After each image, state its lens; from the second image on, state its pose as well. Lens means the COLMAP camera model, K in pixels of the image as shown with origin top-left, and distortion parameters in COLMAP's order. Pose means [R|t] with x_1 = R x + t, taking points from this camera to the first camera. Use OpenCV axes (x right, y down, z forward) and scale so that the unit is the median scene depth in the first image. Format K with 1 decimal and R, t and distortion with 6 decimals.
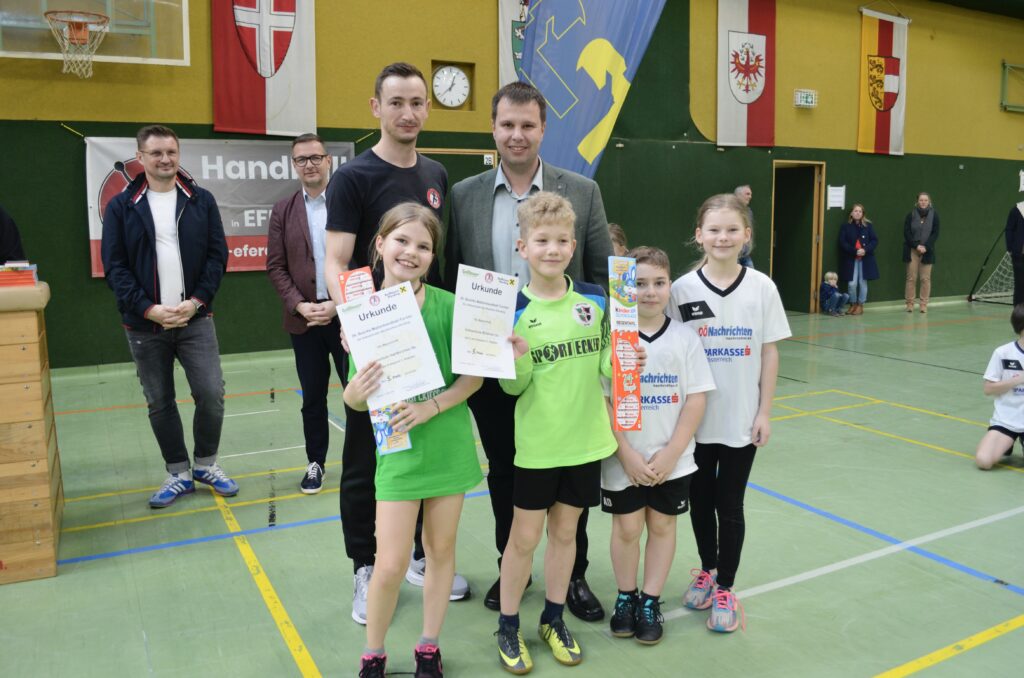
lens RADIAL K [[846.5, 0, 510.4], [0, 846.5, 332.4], [0, 0, 1]] dist [-0.082036, 0.008046]
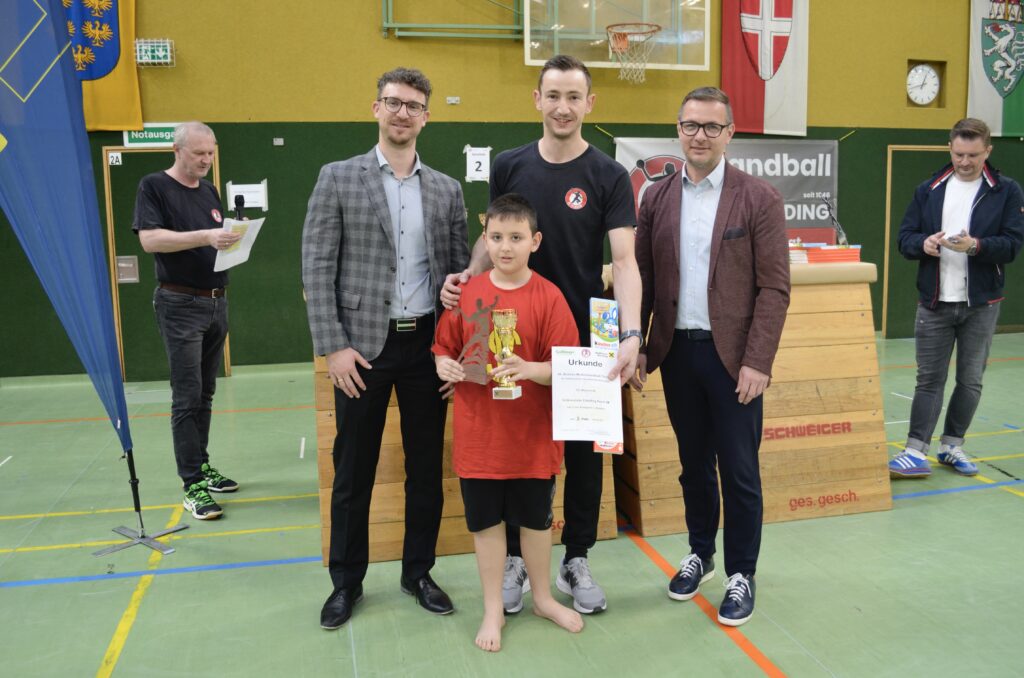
lens RADIAL K [[863.1, 0, 511.0], [0, 863.1, 335.2], [0, 0, 1]] dist [-0.083079, 0.009747]
pose [[0.967633, 0.024511, -0.251167, -0.324435], [-0.024721, 0.999692, 0.002321, 0.024578], [0.251147, 0.003963, 0.967941, -0.127125]]
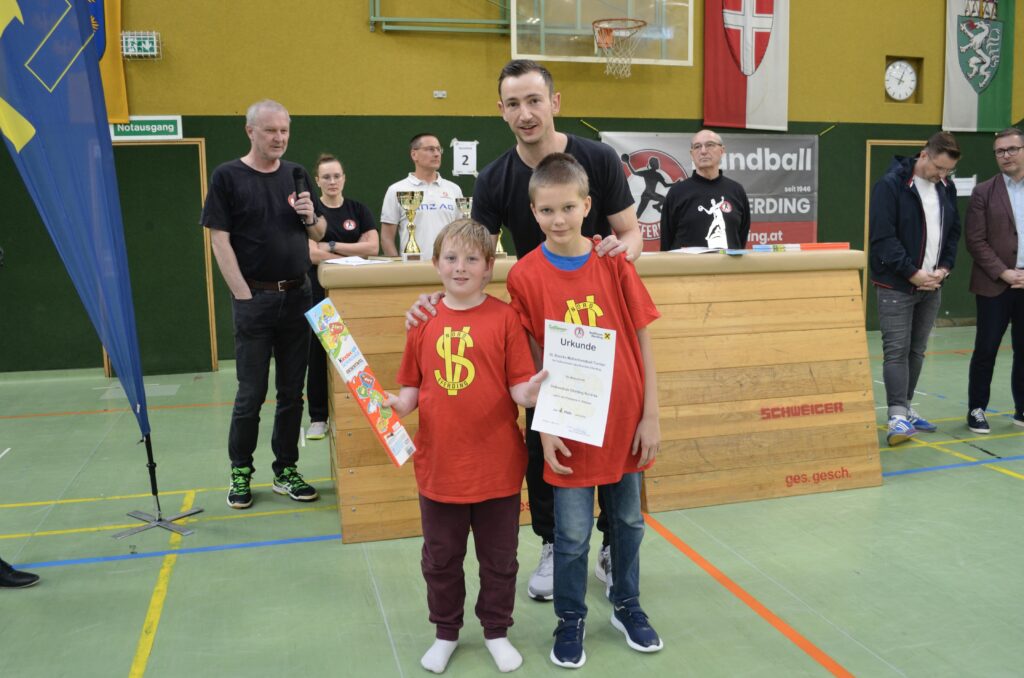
lens RADIAL K [[881.7, 0, 511.0], [0, 881.7, 335.9], [0, 0, 1]] dist [-0.081164, 0.006116]
pose [[0.976244, 0.019039, -0.215837, -0.339797], [-0.019097, 0.999816, 0.001814, 0.033985], [0.215831, 0.002351, 0.976428, -0.159623]]
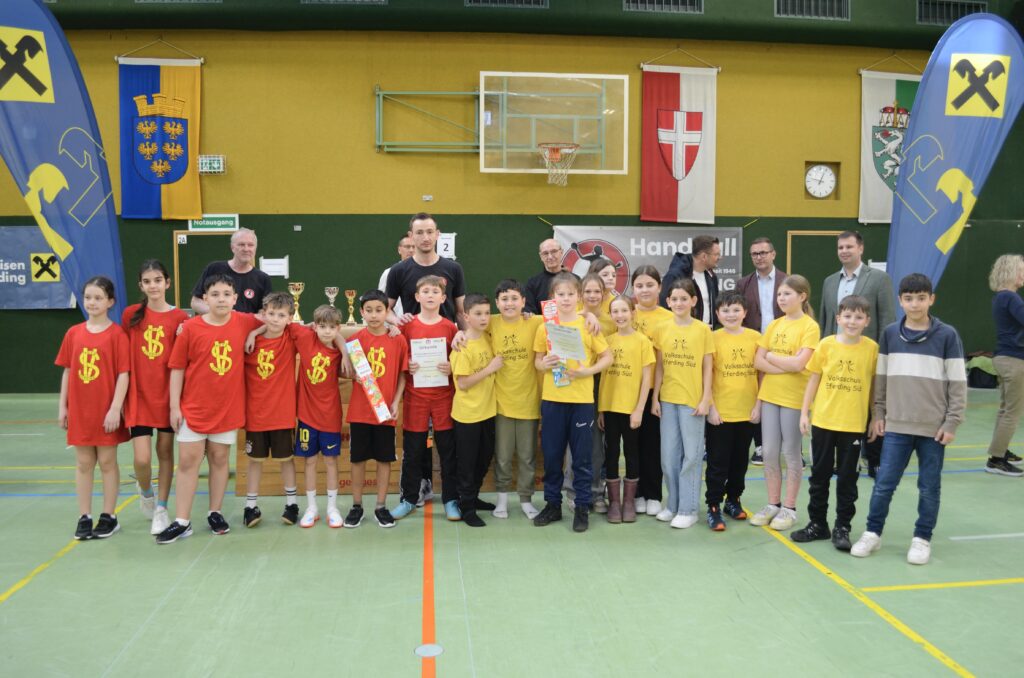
lens RADIAL K [[834.6, 0, 509.8], [0, 834.6, 335.3], [0, 0, 1]] dist [-0.083656, 0.011484]
pose [[0.927792, 0.032198, -0.371707, -0.041409], [-0.057218, 0.996763, -0.056477, 0.033529], [0.368685, 0.073667, 0.926631, -0.313978]]
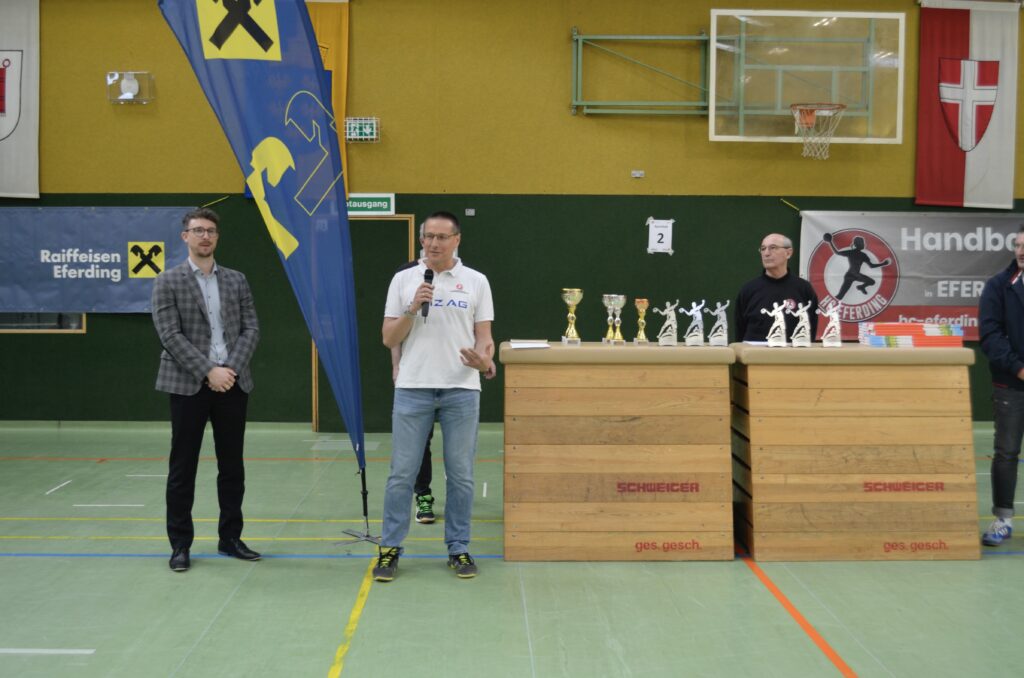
lens RADIAL K [[1111.5, 0, 511.2], [0, 1111.5, 335.1], [0, 0, 1]] dist [-0.053329, -0.007167]
pose [[0.897795, 0.038570, -0.438722, -0.193755], [-0.072411, 0.995529, -0.060660, 0.038227], [0.434421, 0.086228, 0.896573, -0.416592]]
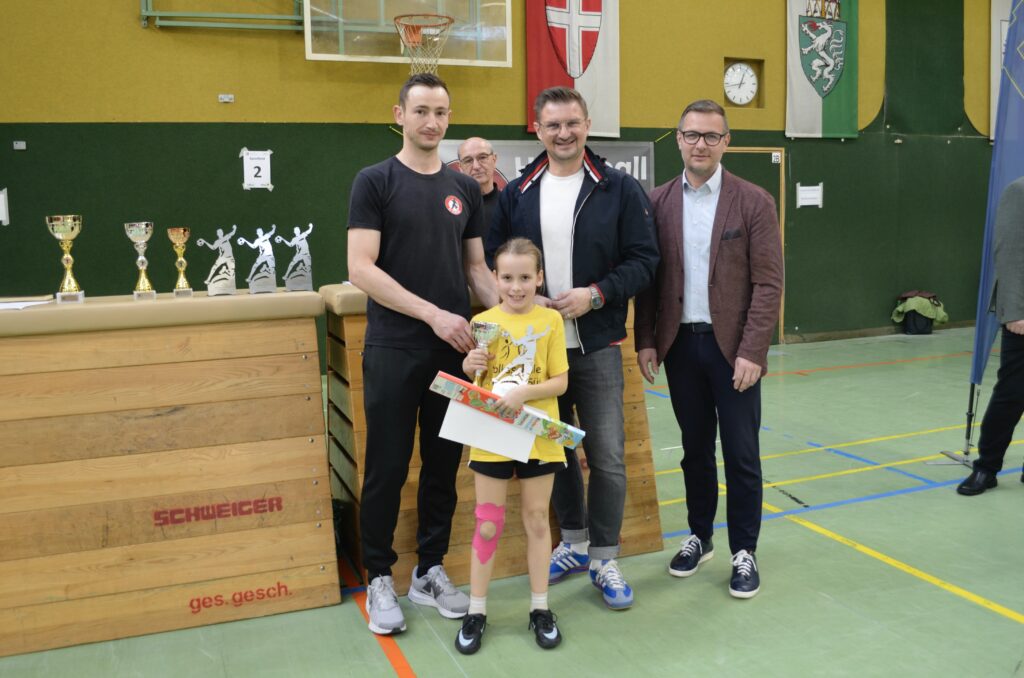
lens RADIAL K [[906.8, 0, 510.9], [0, 906.8, 336.1], [0, 0, 1]] dist [-0.083798, 0.010416]
pose [[0.994960, -0.005848, -0.100104, -0.261281], [0.004600, 0.999909, -0.012694, 0.015399], [0.100170, 0.012169, 0.994896, -0.070485]]
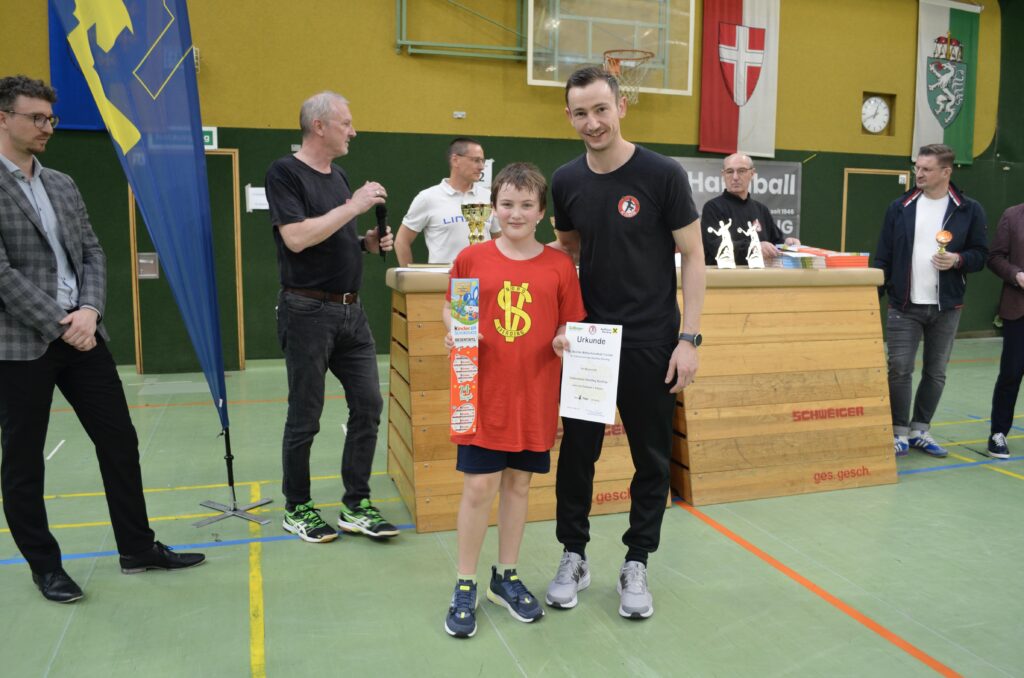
lens RADIAL K [[825.9, 0, 511.4], [0, 825.9, 335.2], [0, 0, 1]] dist [-0.083684, 0.010609]
pose [[0.984265, 0.034924, -0.173212, -0.395950], [-0.037086, 0.999269, -0.009262, 0.037590], [0.172762, 0.015540, 0.984841, -0.173431]]
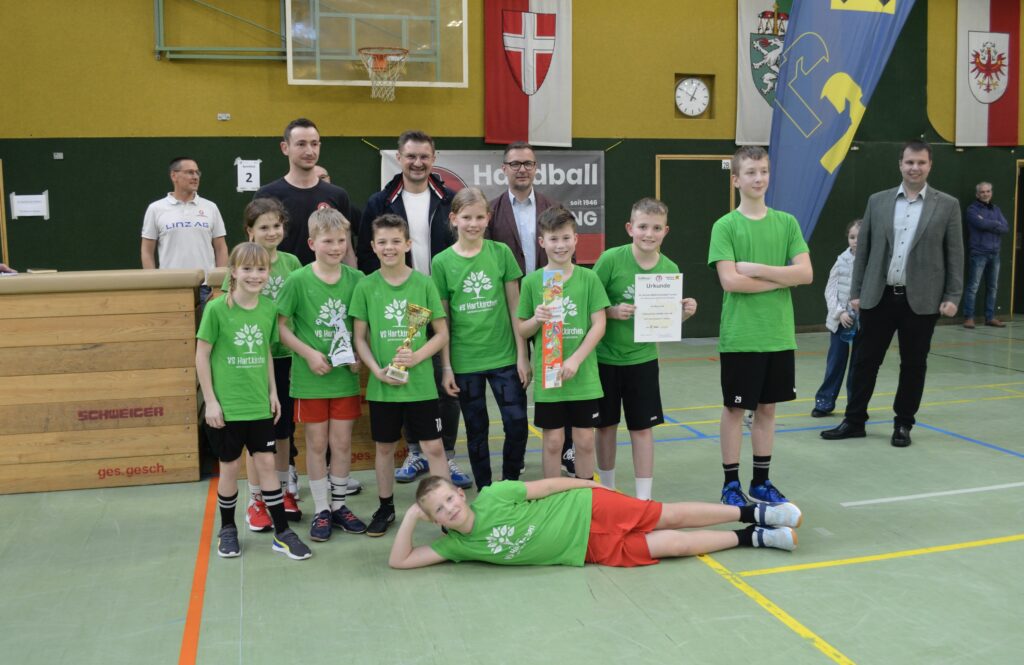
lens RADIAL K [[950.9, 0, 503.8], [0, 950.9, 335.0], [0, 0, 1]] dist [-0.080378, 0.002937]
pose [[0.974799, 0.020163, -0.222173, -0.035080], [-0.023685, 0.999632, -0.013200, 0.037267], [0.221825, 0.018130, 0.974918, -0.249939]]
